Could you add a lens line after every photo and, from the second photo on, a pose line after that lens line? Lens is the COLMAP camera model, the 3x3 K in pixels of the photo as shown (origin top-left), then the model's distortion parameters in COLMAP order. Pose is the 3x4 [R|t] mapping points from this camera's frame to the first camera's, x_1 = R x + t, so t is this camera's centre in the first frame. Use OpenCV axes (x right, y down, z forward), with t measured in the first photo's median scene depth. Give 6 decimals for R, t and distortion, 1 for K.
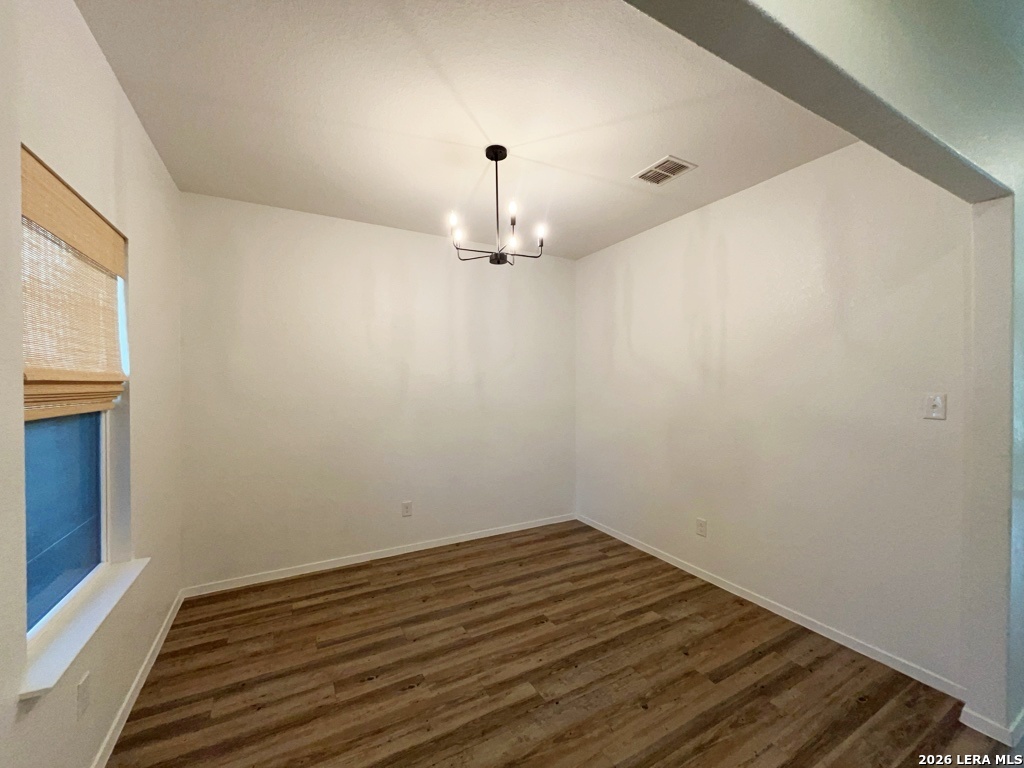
lens RADIAL K [[414.9, 0, 514.4], [0, 414.9, 384.7], [0, 0, 1]] dist [-0.001702, -0.000039]
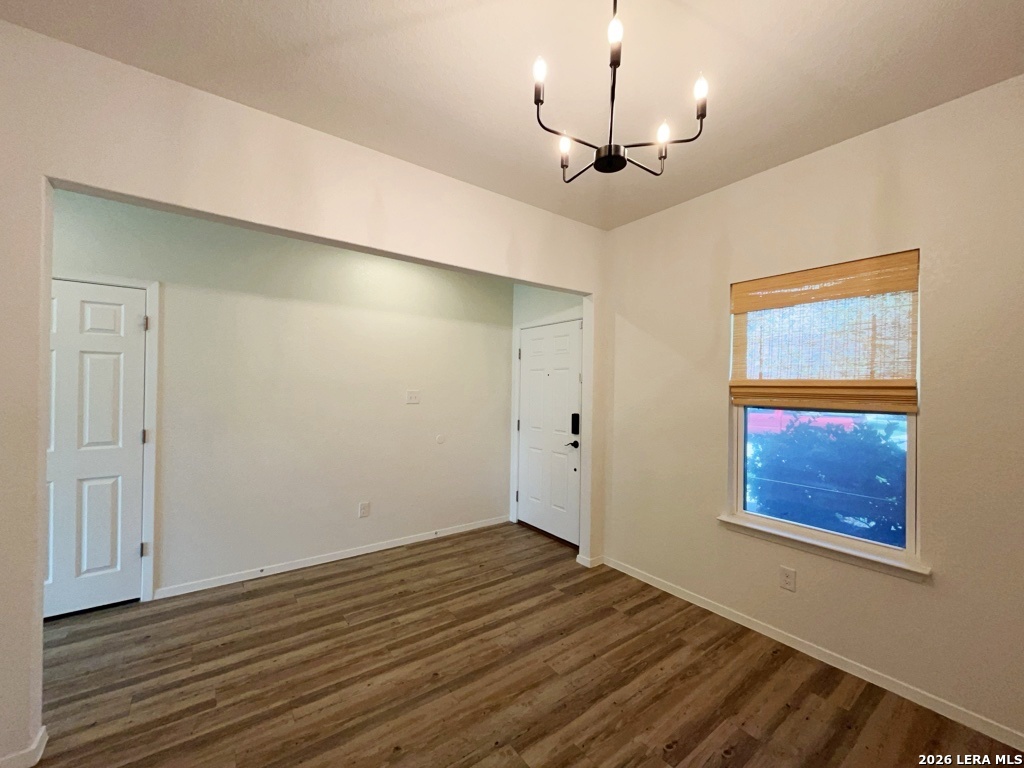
lens RADIAL K [[414.9, 0, 514.4], [0, 414.9, 384.7], [0, 0, 1]] dist [-0.001702, -0.000039]
pose [[-0.990342, -0.013967, -0.137942, 0.207858], [-0.014170, 0.999899, 0.000485, -0.000180], [0.137921, 0.002435, -0.990440, 1.966599]]
